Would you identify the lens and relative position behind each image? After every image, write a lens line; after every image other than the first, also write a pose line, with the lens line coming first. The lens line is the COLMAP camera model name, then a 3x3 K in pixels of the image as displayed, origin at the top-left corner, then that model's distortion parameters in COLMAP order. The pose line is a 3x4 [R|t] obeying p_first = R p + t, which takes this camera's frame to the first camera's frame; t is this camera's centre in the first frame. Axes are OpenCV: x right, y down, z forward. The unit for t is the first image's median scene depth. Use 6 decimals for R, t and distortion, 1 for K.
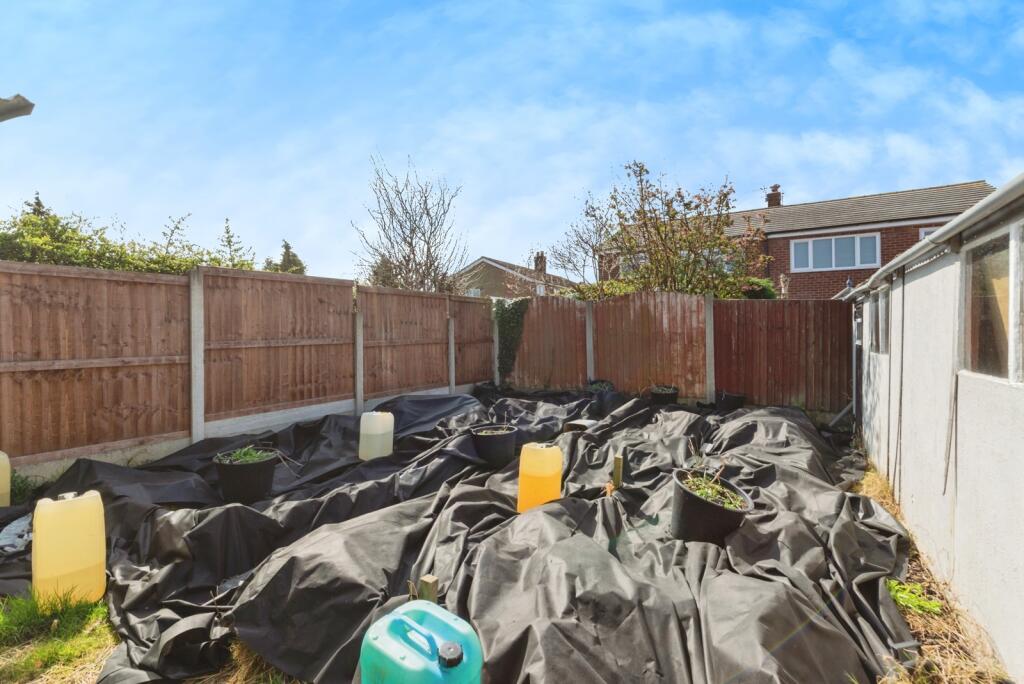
lens RADIAL K [[466.5, 0, 511.9], [0, 466.5, 327.1], [0, 0, 1]] dist [-0.000201, 0.000083]
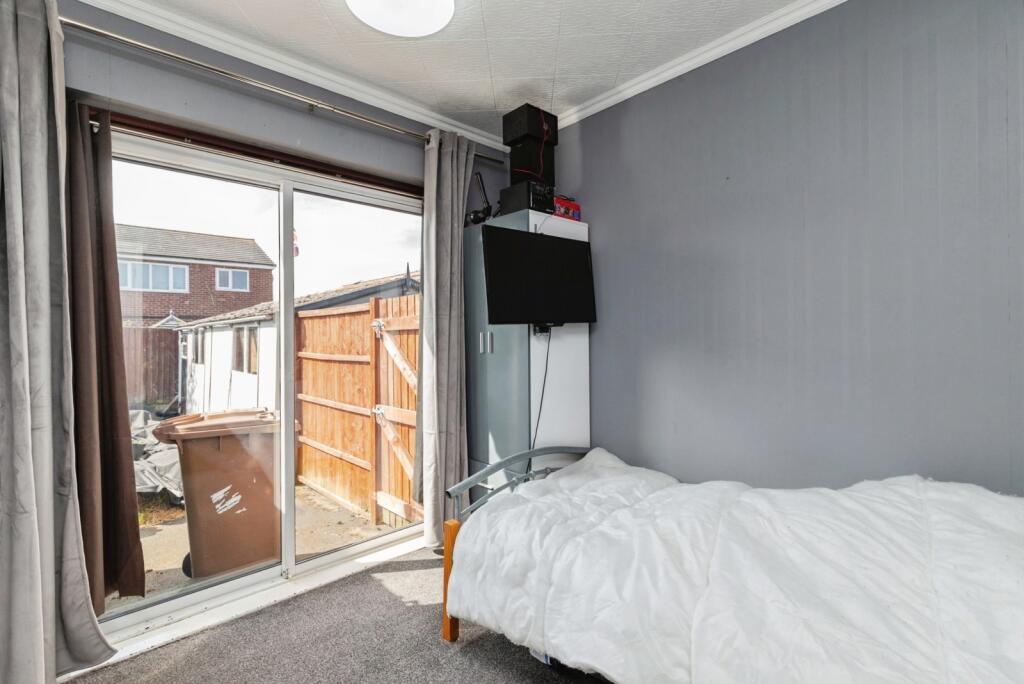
lens RADIAL K [[466.5, 0, 511.9], [0, 466.5, 327.1], [0, 0, 1]] dist [-0.000201, 0.000083]
pose [[0.278757, 0.009758, 0.960312, -0.500479], [-0.002586, 0.999952, -0.009410, -0.058209], [-0.960358, 0.000140, 0.278769, -0.552611]]
